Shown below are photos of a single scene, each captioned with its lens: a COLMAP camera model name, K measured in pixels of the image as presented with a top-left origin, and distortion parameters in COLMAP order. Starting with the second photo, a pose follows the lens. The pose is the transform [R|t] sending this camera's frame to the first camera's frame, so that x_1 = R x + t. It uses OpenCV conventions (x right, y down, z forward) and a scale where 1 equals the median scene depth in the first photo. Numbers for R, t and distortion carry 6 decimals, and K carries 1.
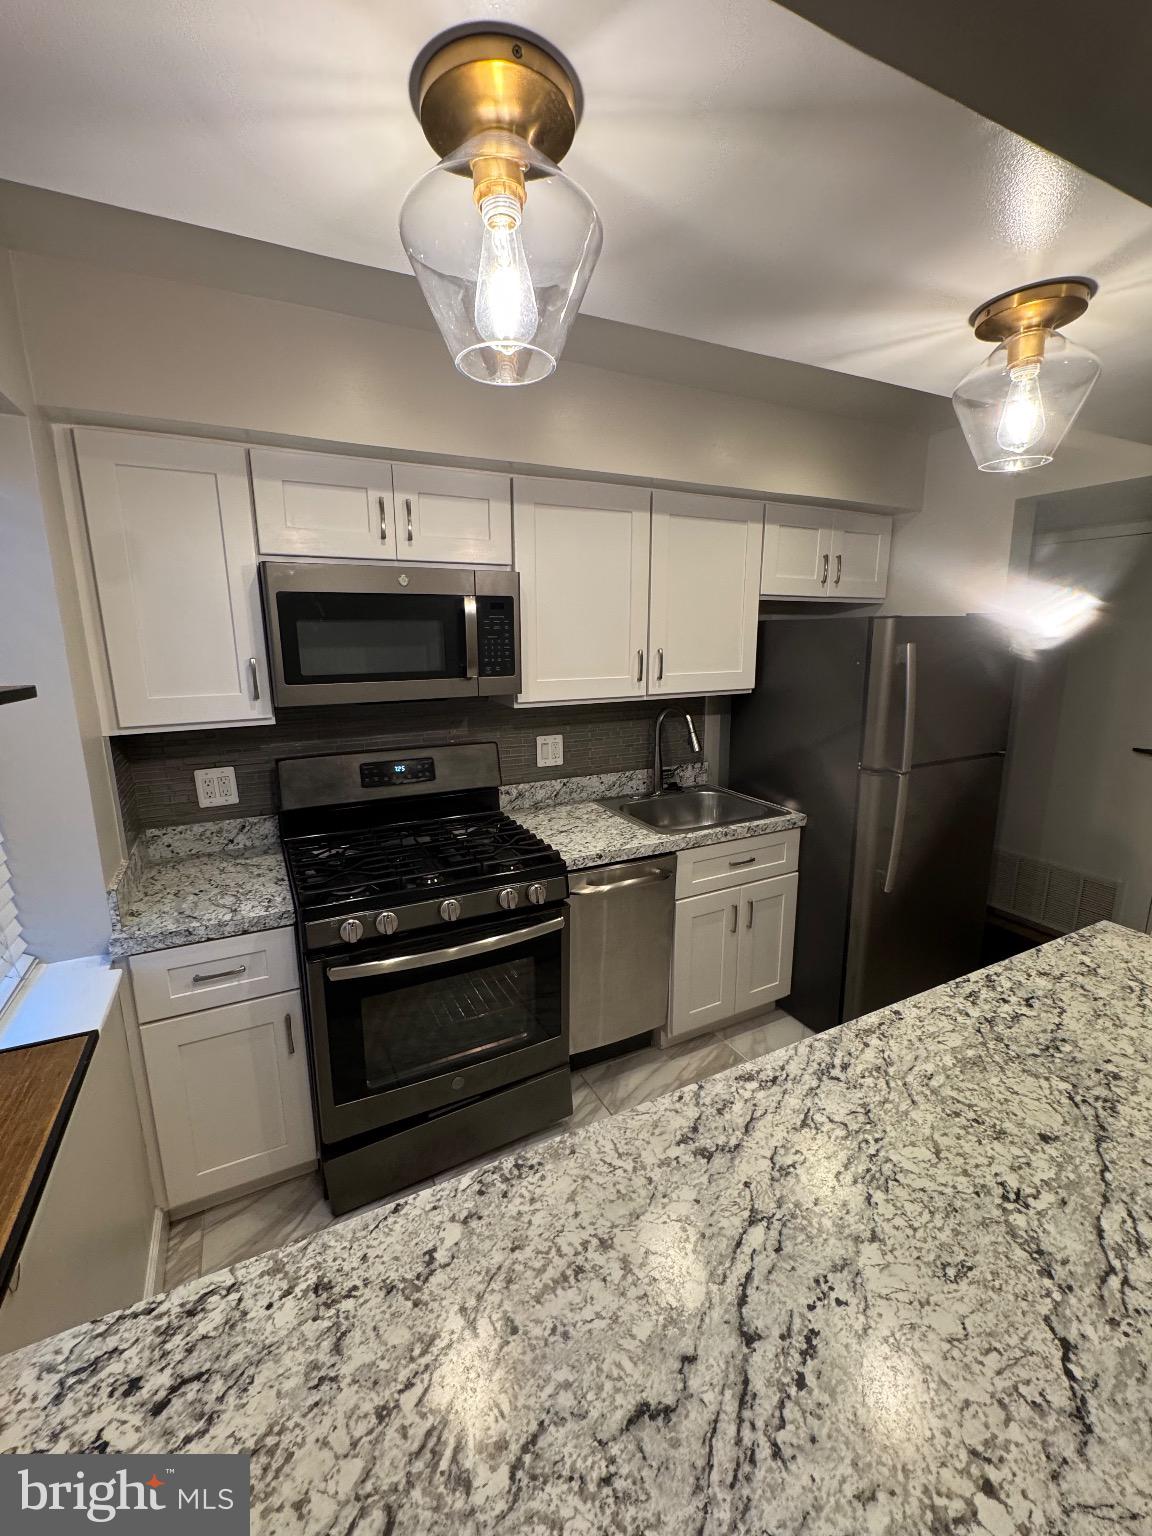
lens RADIAL K [[634.3, 0, 574.1], [0, 634.3, 767.5], [0, 0, 1]] dist [-0.003601, 0.000494]
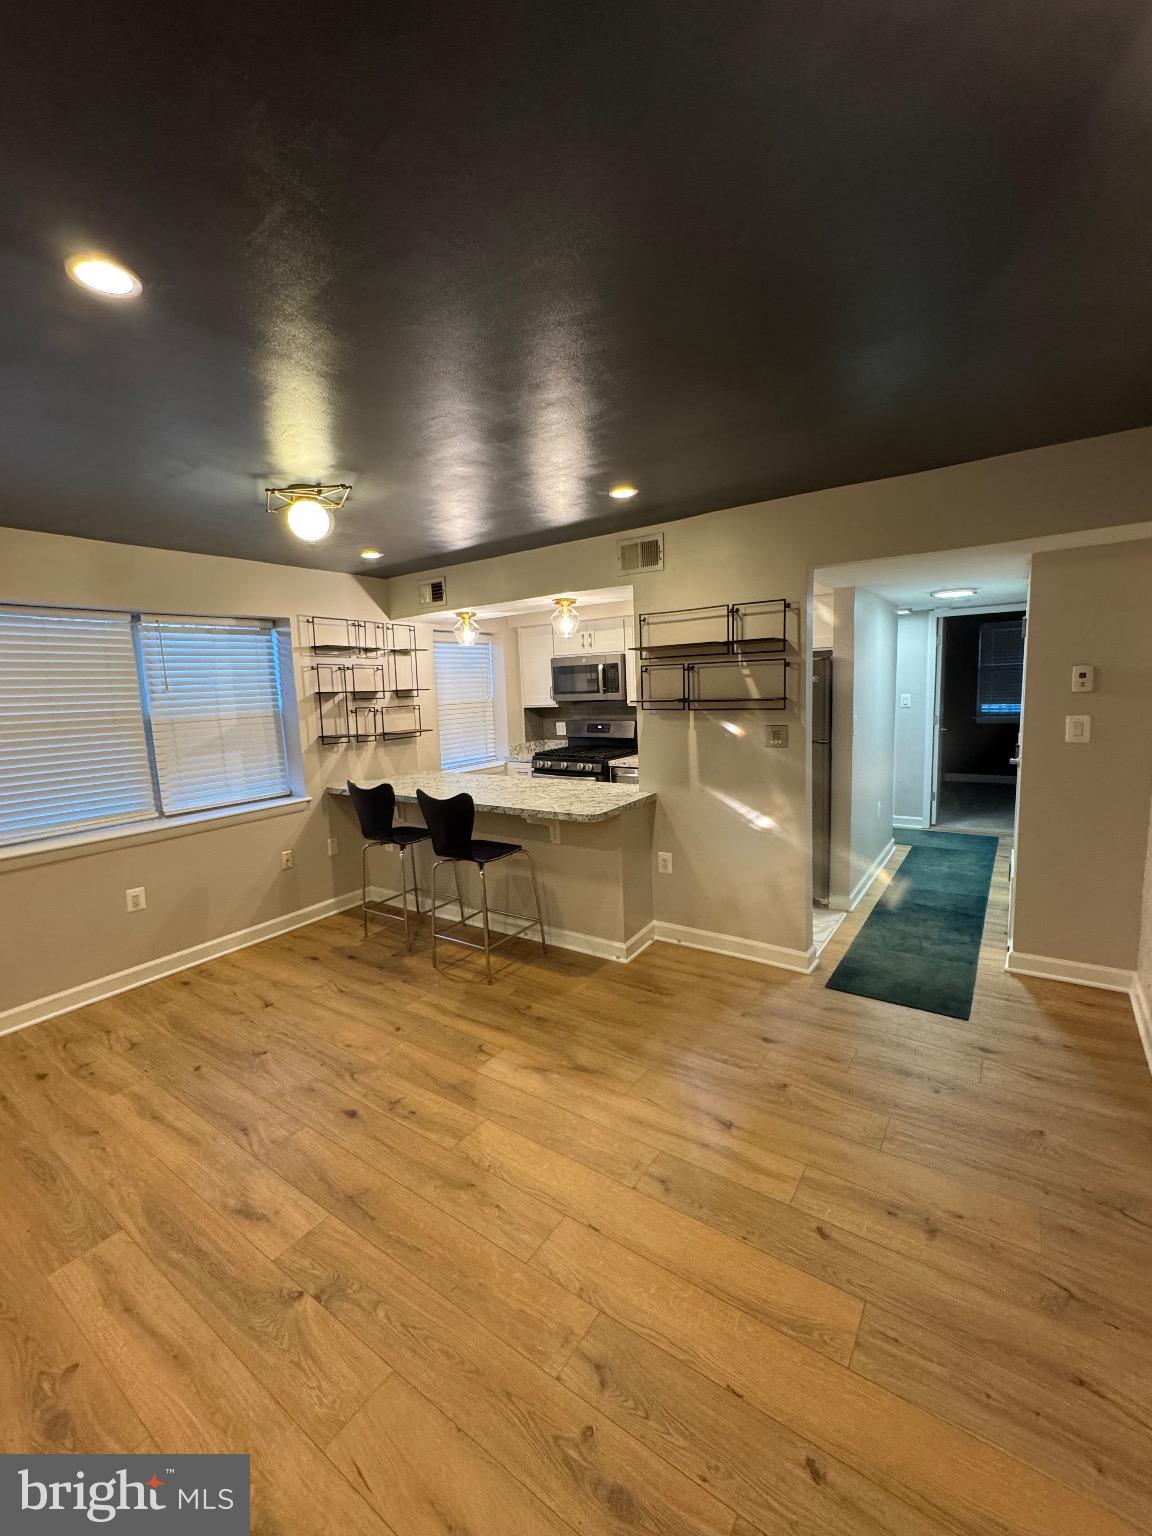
lens RADIAL K [[636.9, 0, 577.3], [0, 636.9, 767.2], [0, 0, 1]] dist [-0.003486, 0.000049]
pose [[0.474911, 0.104903, -0.873759, 2.181962], [-0.146996, 0.988377, 0.038768, 0.084130], [0.867670, 0.110028, 0.484811, -0.396849]]
